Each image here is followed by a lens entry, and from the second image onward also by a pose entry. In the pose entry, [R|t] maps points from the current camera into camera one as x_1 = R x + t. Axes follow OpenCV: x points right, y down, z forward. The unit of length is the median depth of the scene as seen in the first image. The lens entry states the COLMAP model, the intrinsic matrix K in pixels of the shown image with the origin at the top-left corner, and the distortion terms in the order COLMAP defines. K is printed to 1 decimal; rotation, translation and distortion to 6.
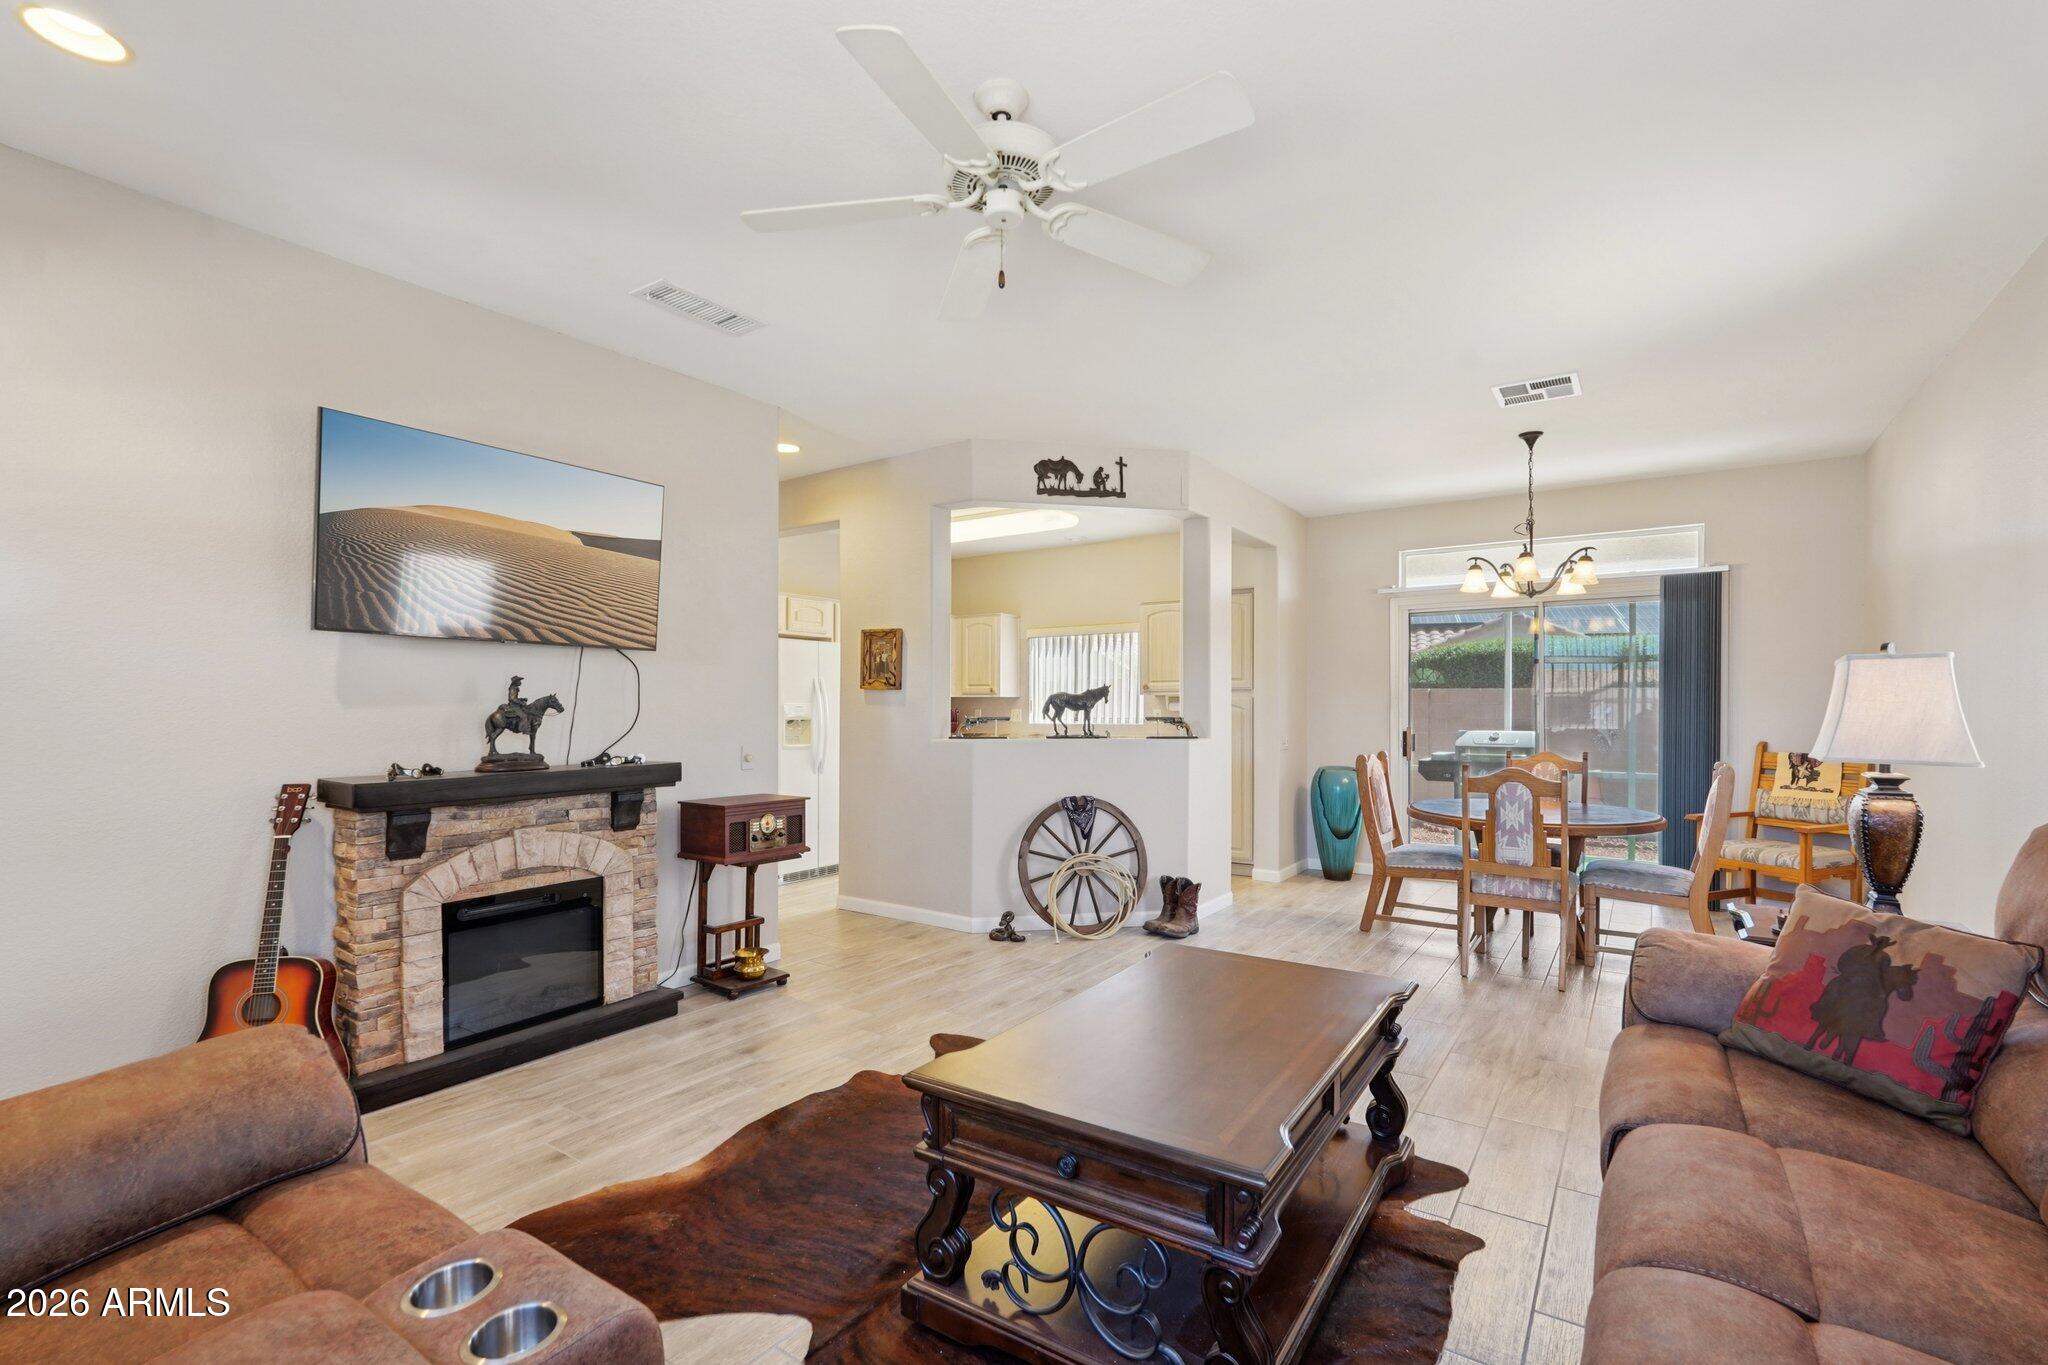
lens RADIAL K [[921.5, 0, 1006.8], [0, 921.5, 695.7], [0, 0, 1]] dist [0.013758, 0.000159]
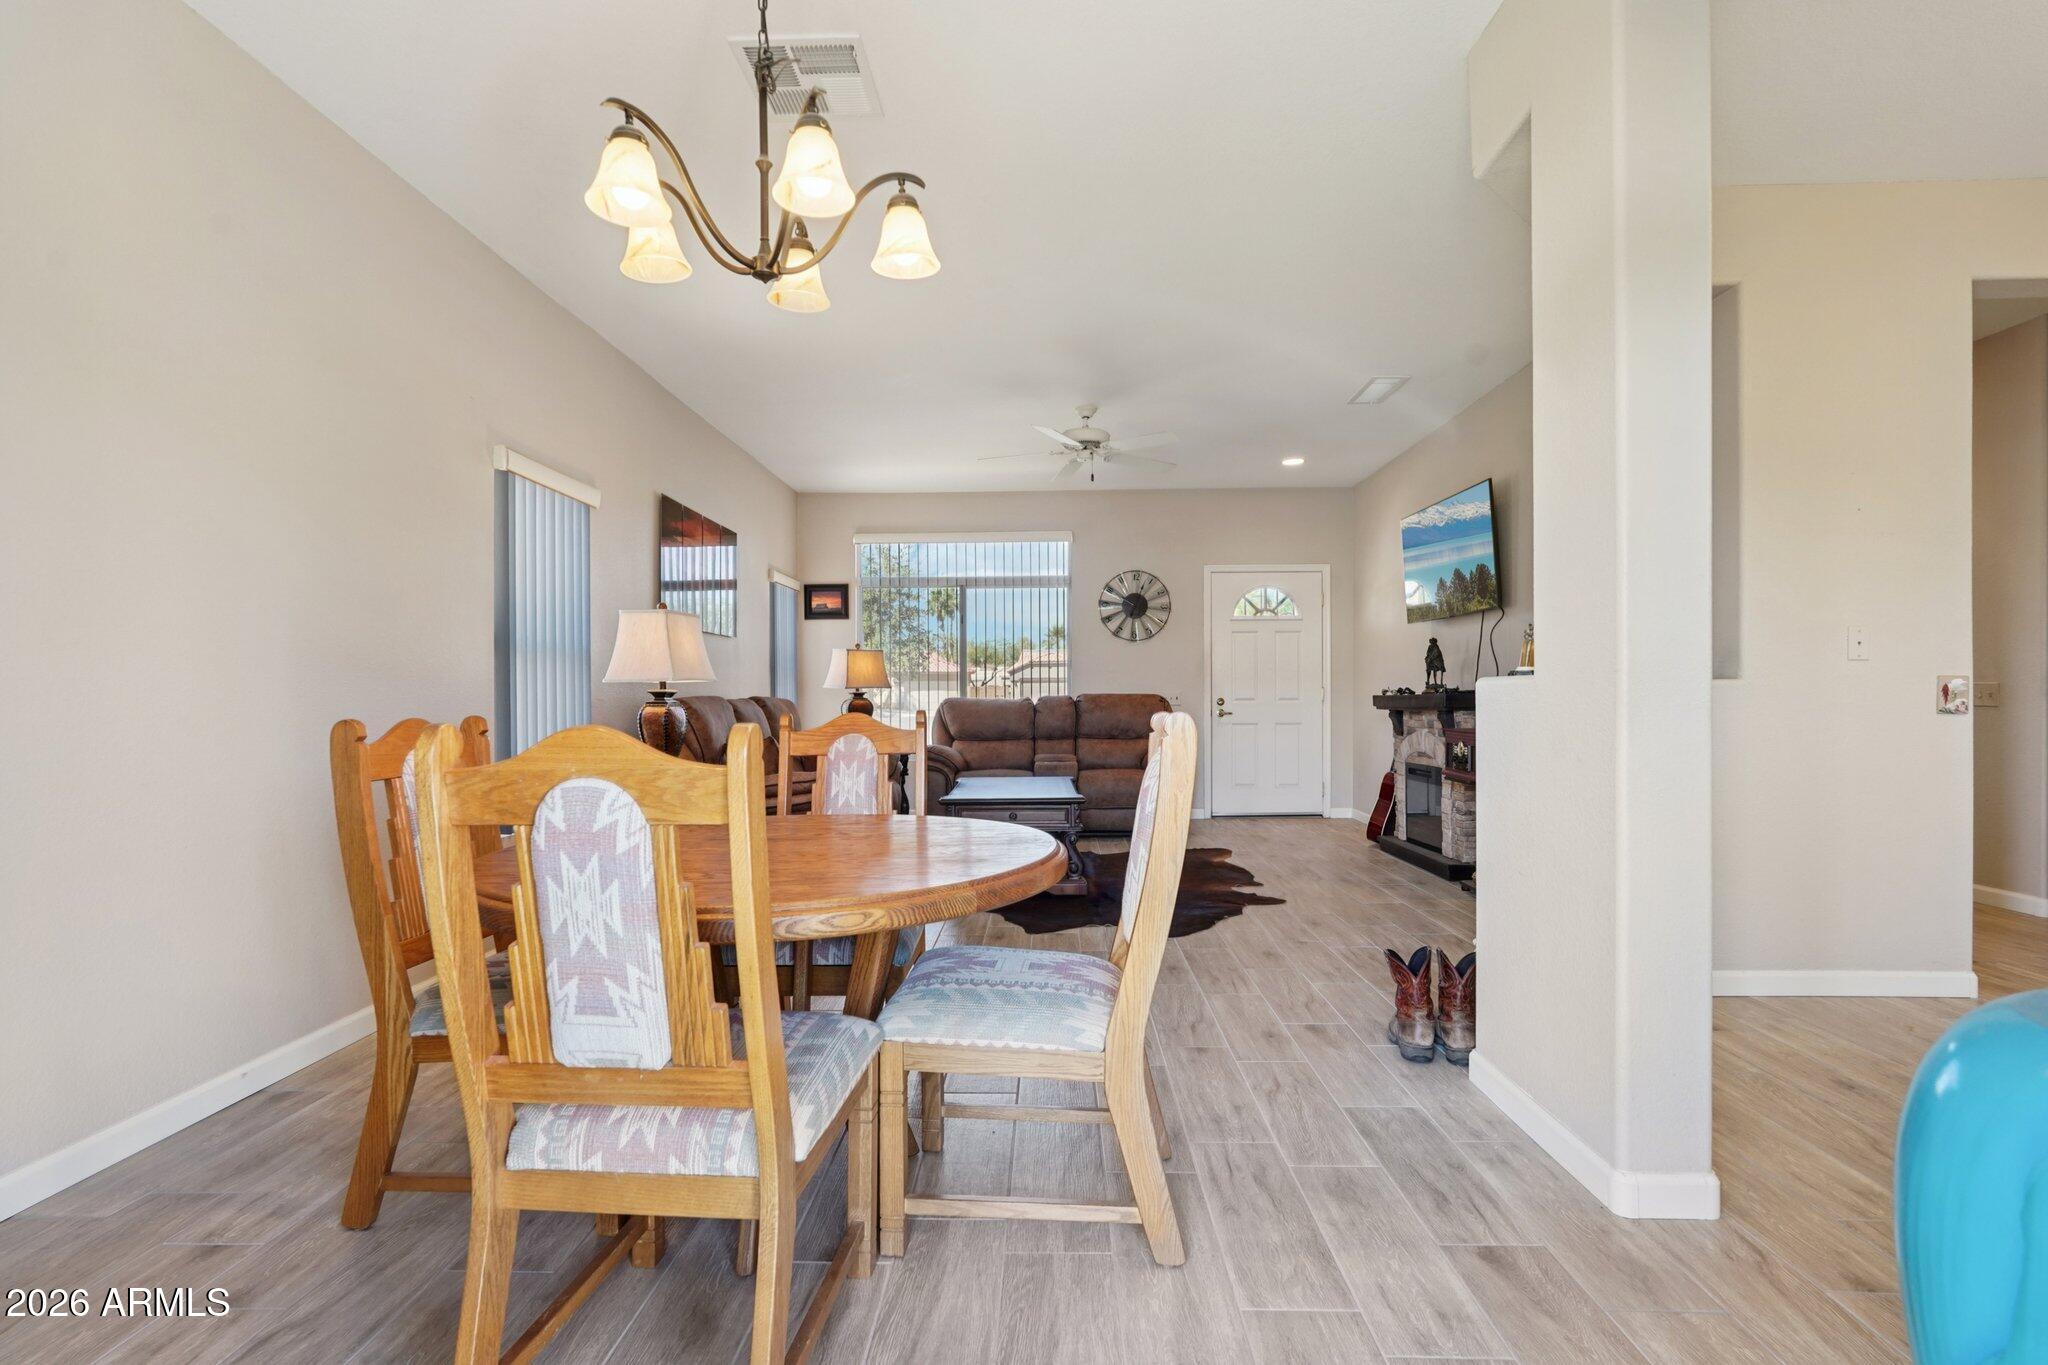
lens RADIAL K [[963.5, 0, 1050.6], [0, 963.5, 684.7], [0, 0, 1]] dist [0.001207, 0.000099]
pose [[-0.818273, 0.000334, -0.574829, 1.315999], [0.014926, 0.999675, -0.020666, 0.114563], [0.574636, -0.025490, -0.818012, 2.605714]]
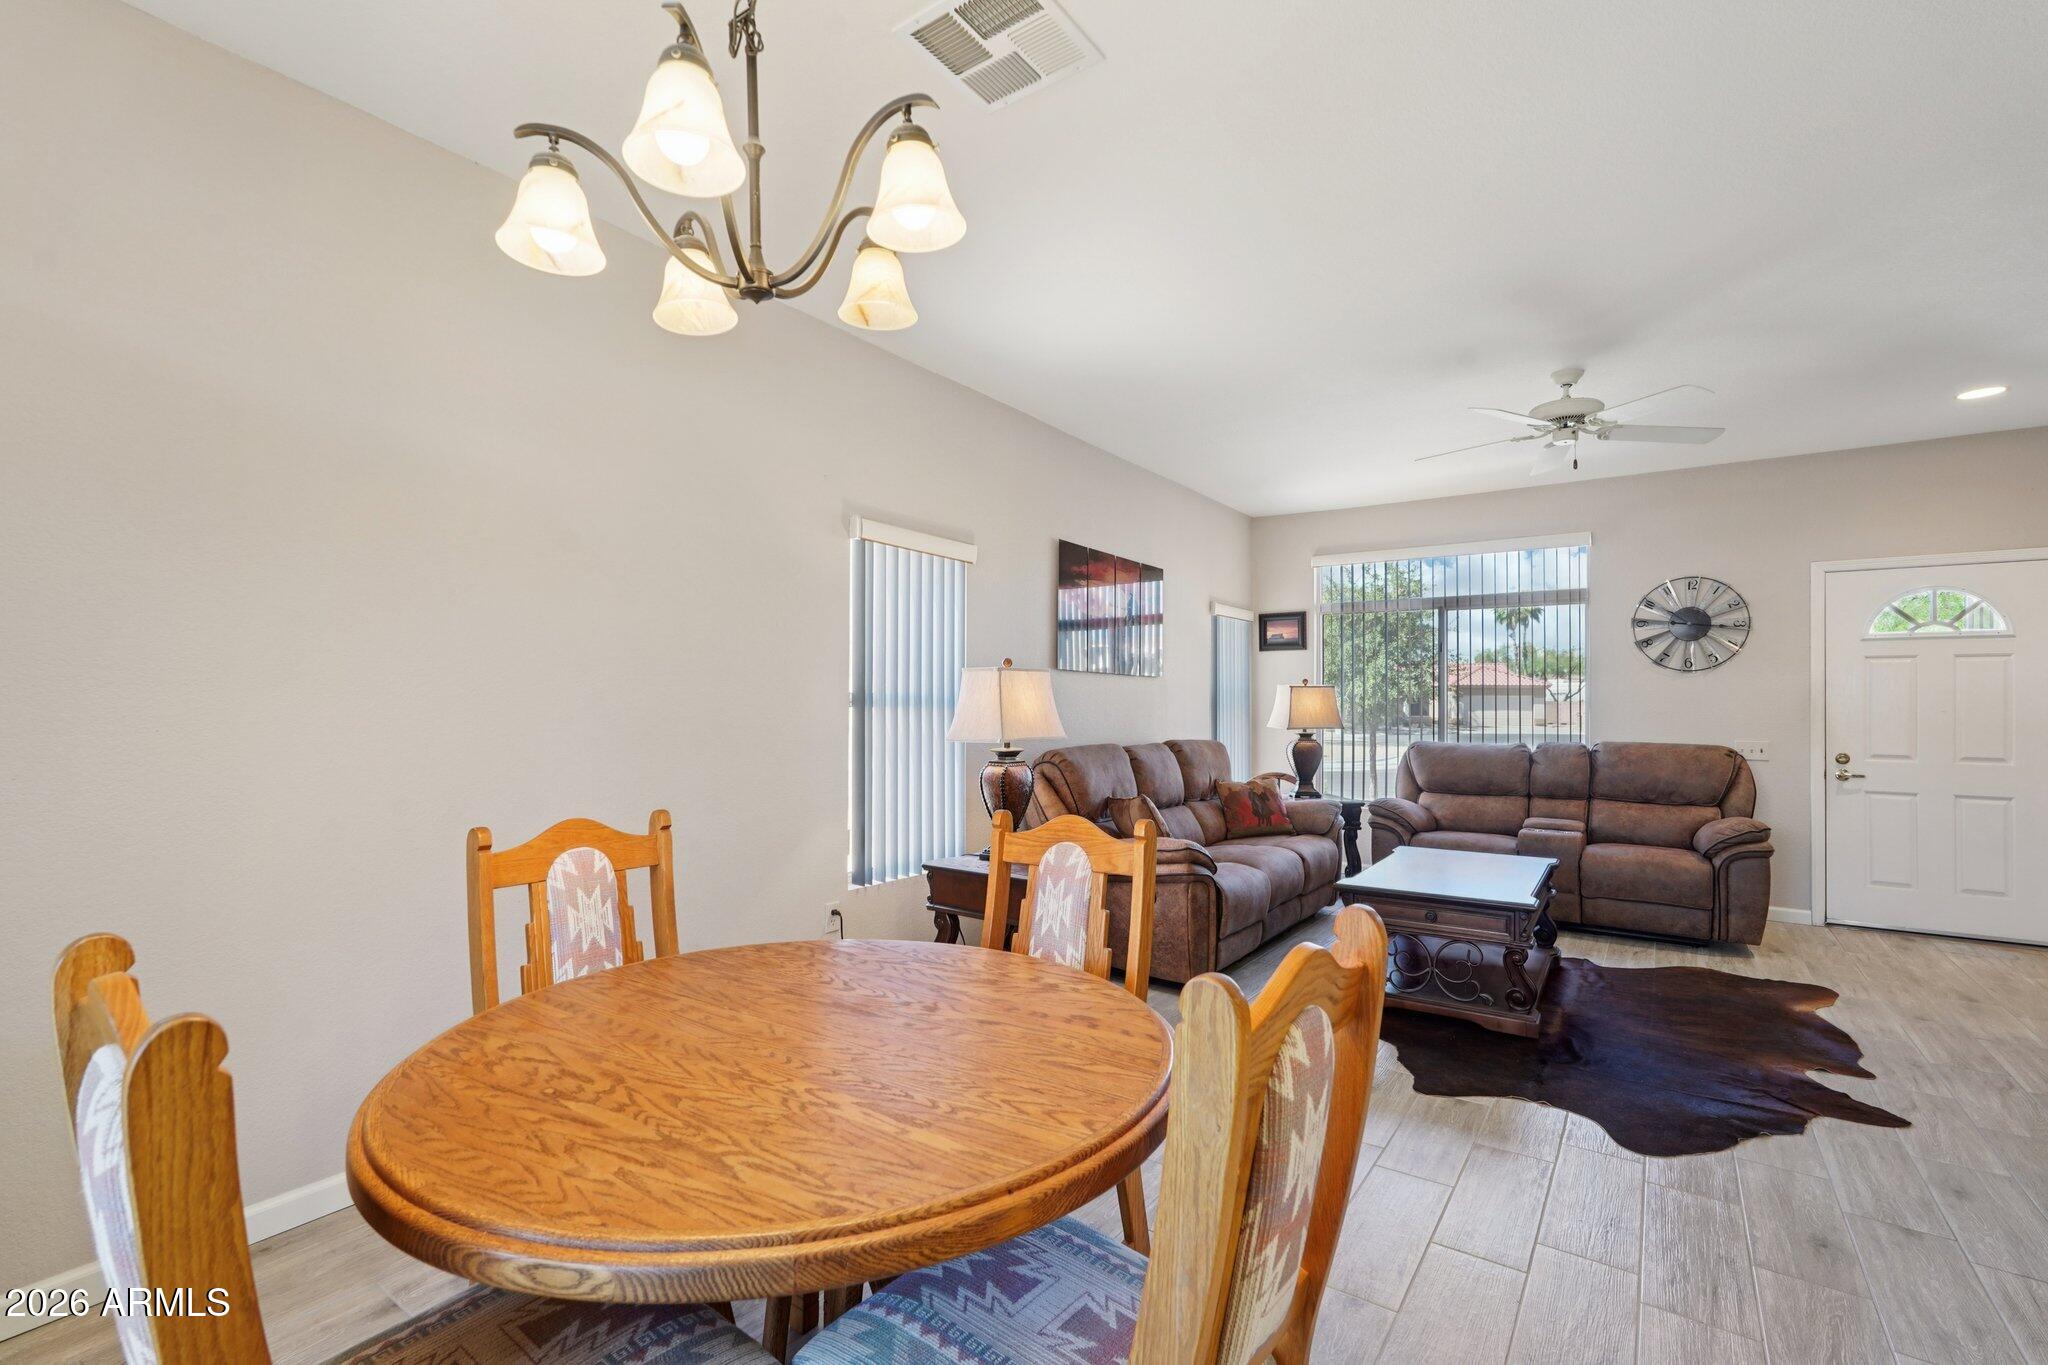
lens RADIAL K [[932.4, 0, 1027.5], [0, 932.4, 684.4], [0, 0, 1]] dist [-0.003023, 0.006139]
pose [[-0.999881, -0.006750, -0.013843, 0.931032], [-0.006271, 0.999390, -0.034348, 0.032716], [0.014066, -0.034258, -0.999314, 2.433621]]
